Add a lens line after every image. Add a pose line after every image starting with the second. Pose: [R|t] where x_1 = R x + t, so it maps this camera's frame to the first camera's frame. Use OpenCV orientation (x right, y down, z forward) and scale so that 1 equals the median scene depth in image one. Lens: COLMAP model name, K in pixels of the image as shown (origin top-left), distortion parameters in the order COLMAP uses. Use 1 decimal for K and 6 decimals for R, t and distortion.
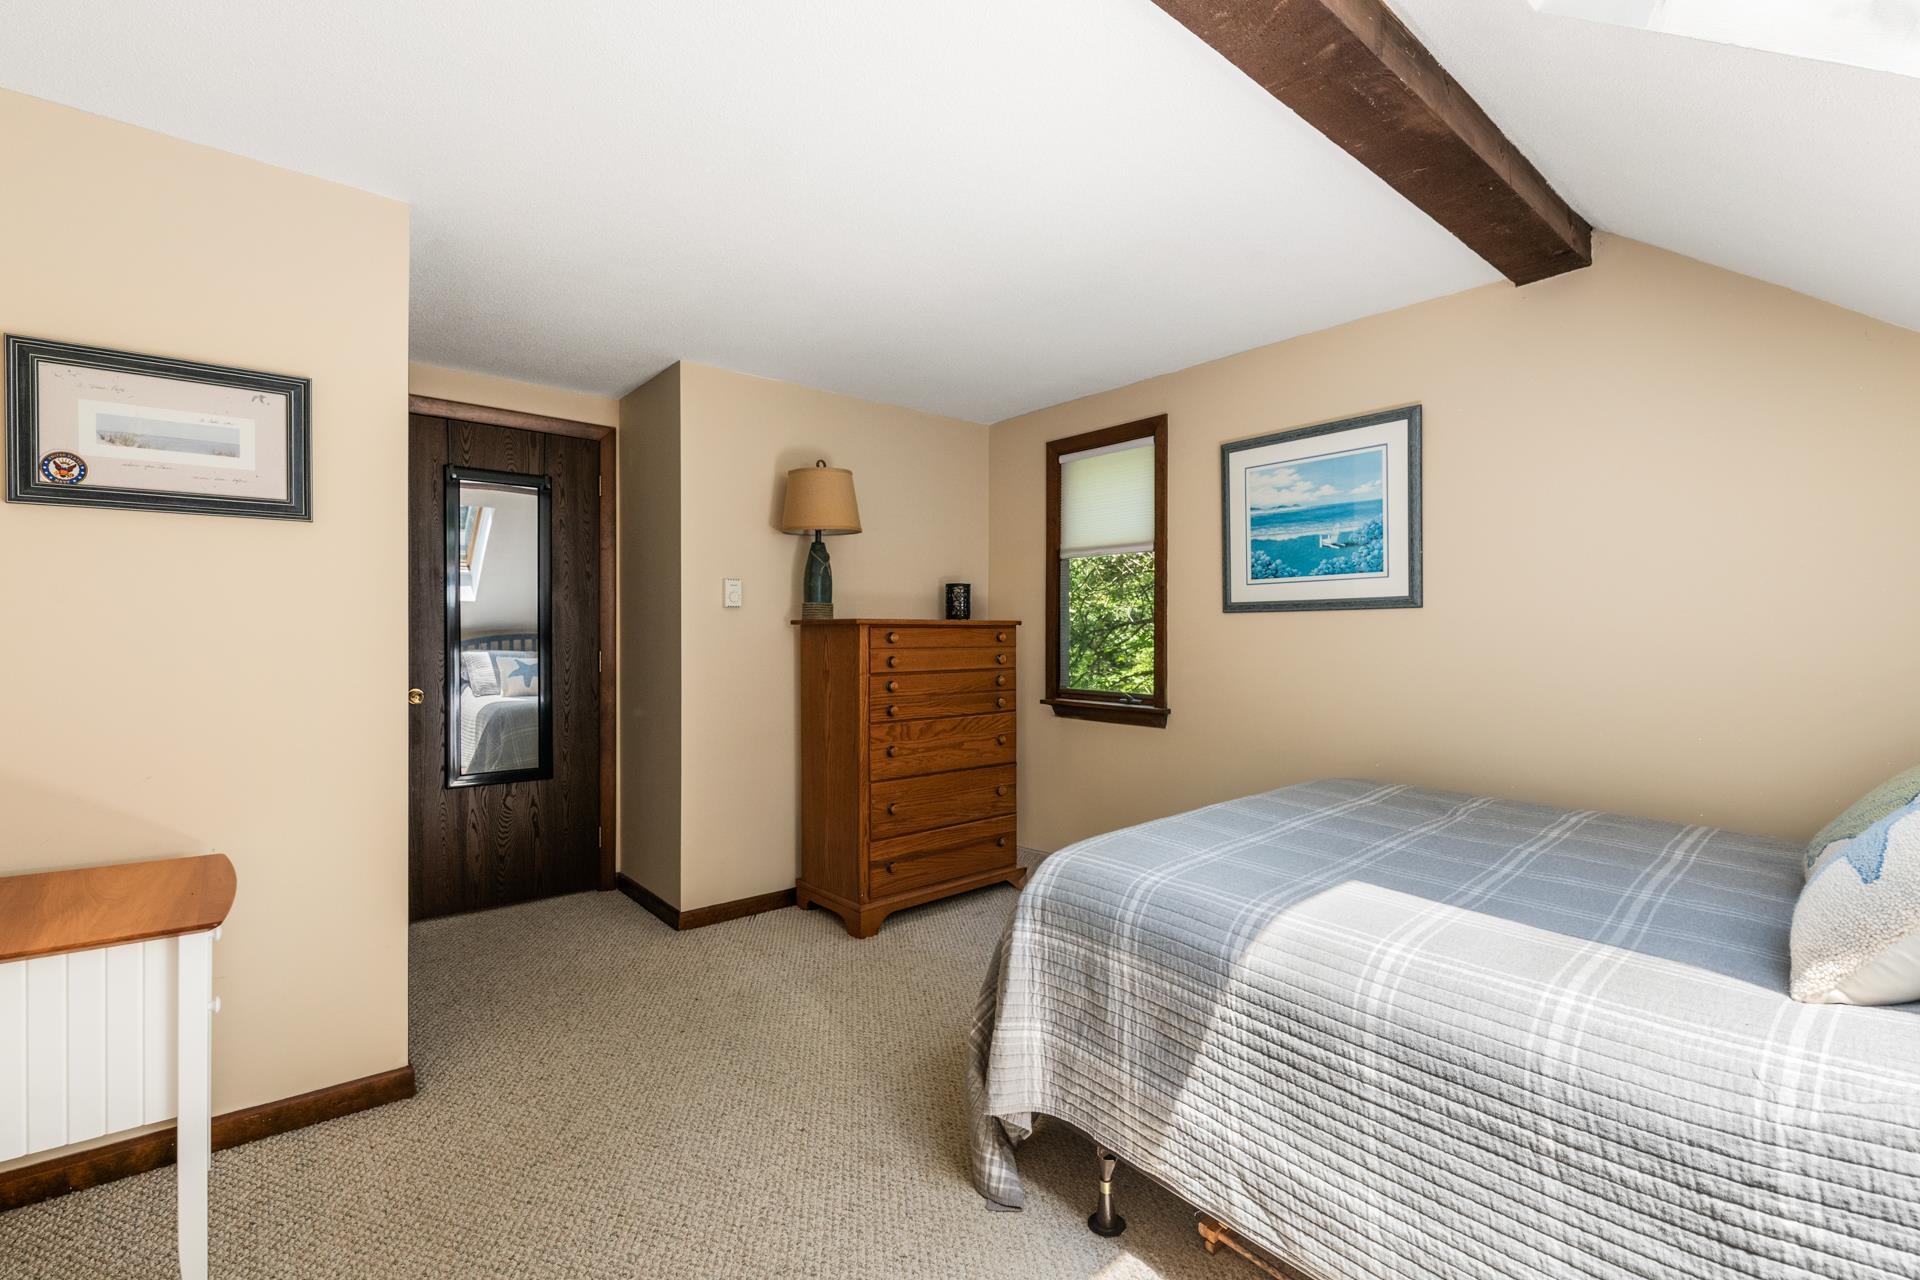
lens RADIAL K [[840.2, 0, 947.5], [0, 840.2, 635.7], [0, 0, 1]] dist [0.001965, -0.003028]
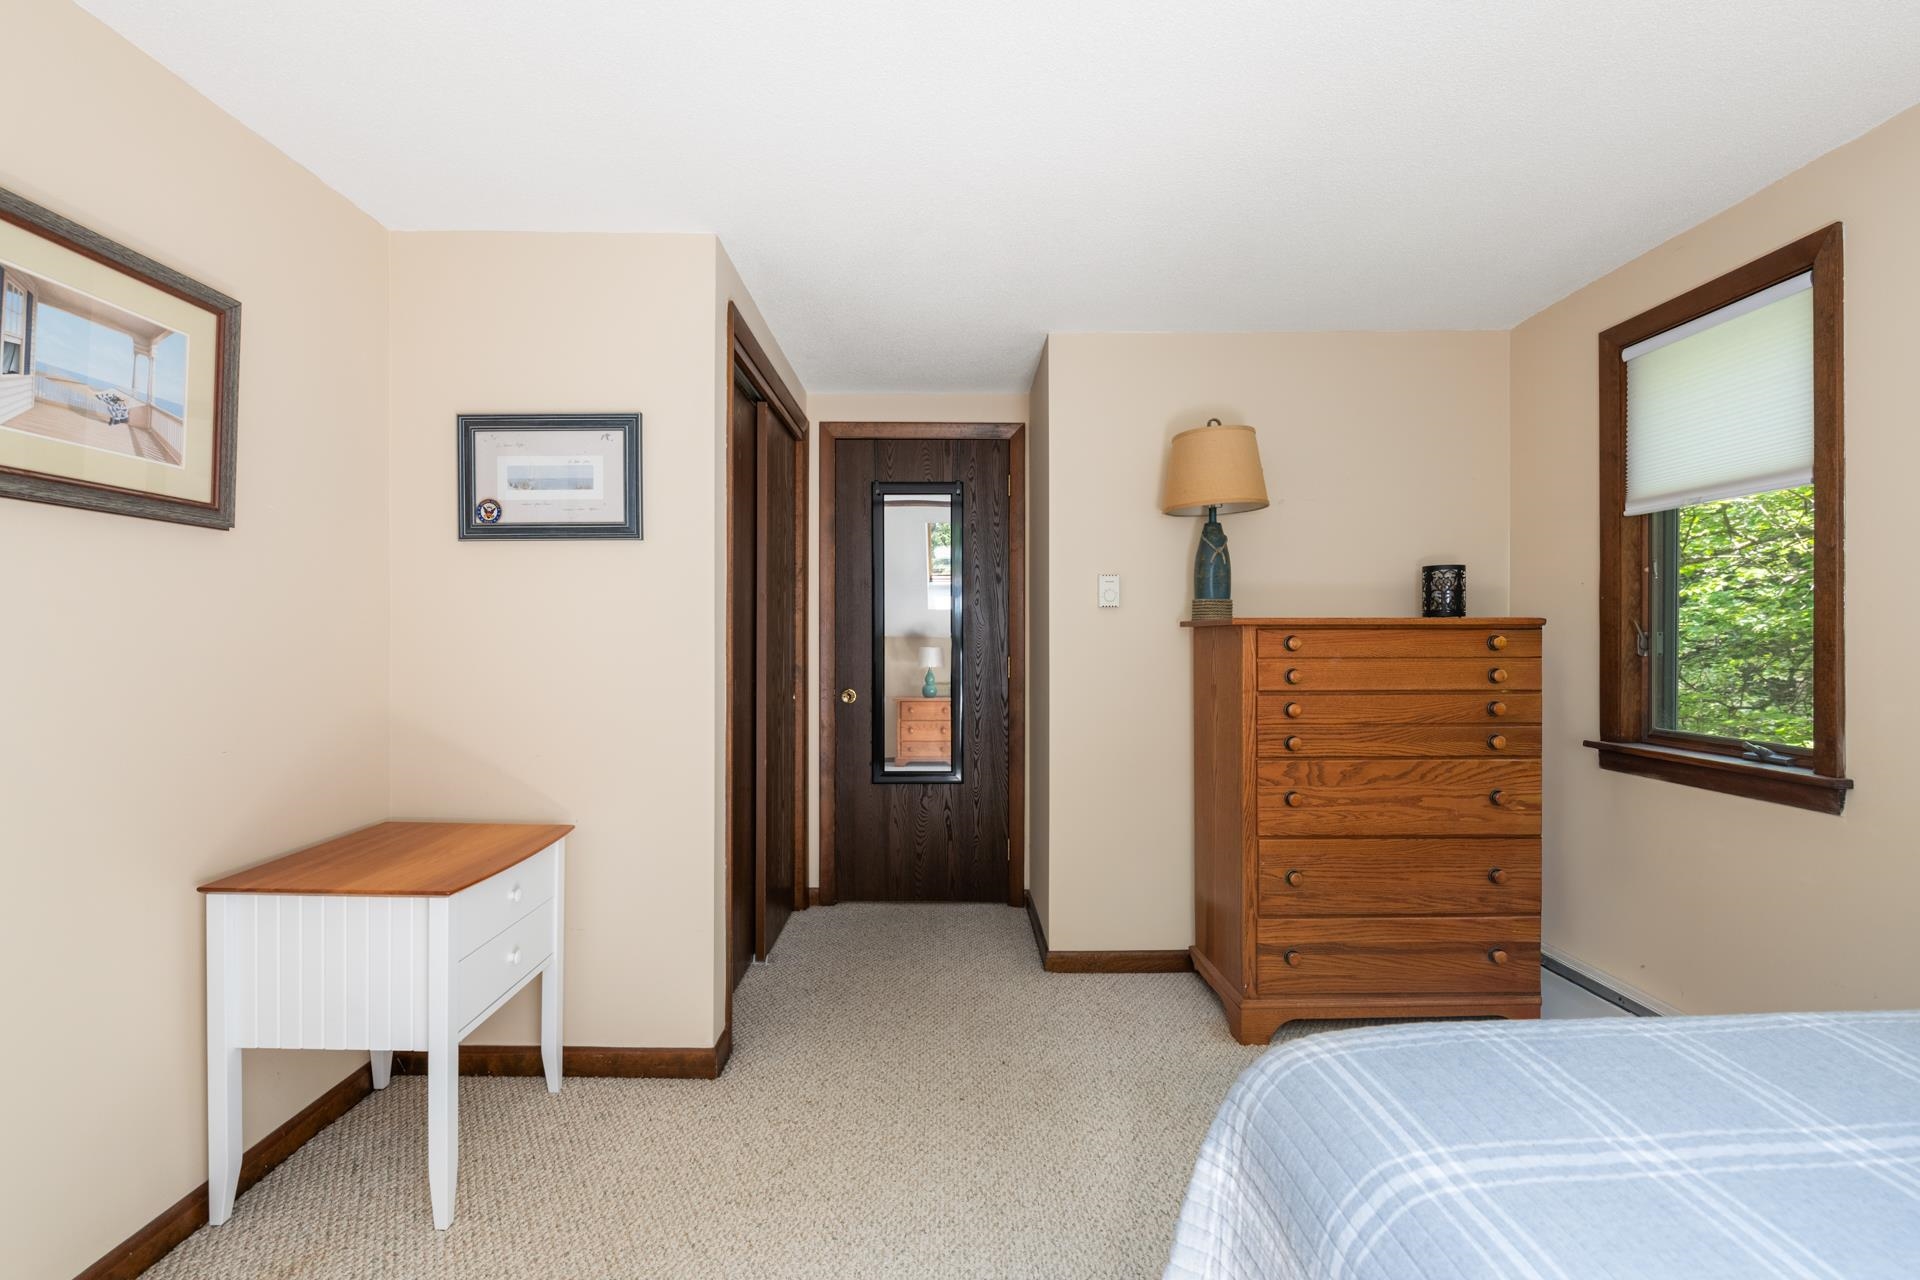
lens RADIAL K [[840.2, 0, 946.2], [0, 840.2, 633.8], [0, 0, 1]] dist [0.001965, -0.003028]
pose [[0.768421, -0.005159, -0.639924, 0.164203], [0.000099, 0.999968, -0.007943, -0.000087], [0.639945, 0.006040, 0.768397, 0.234016]]
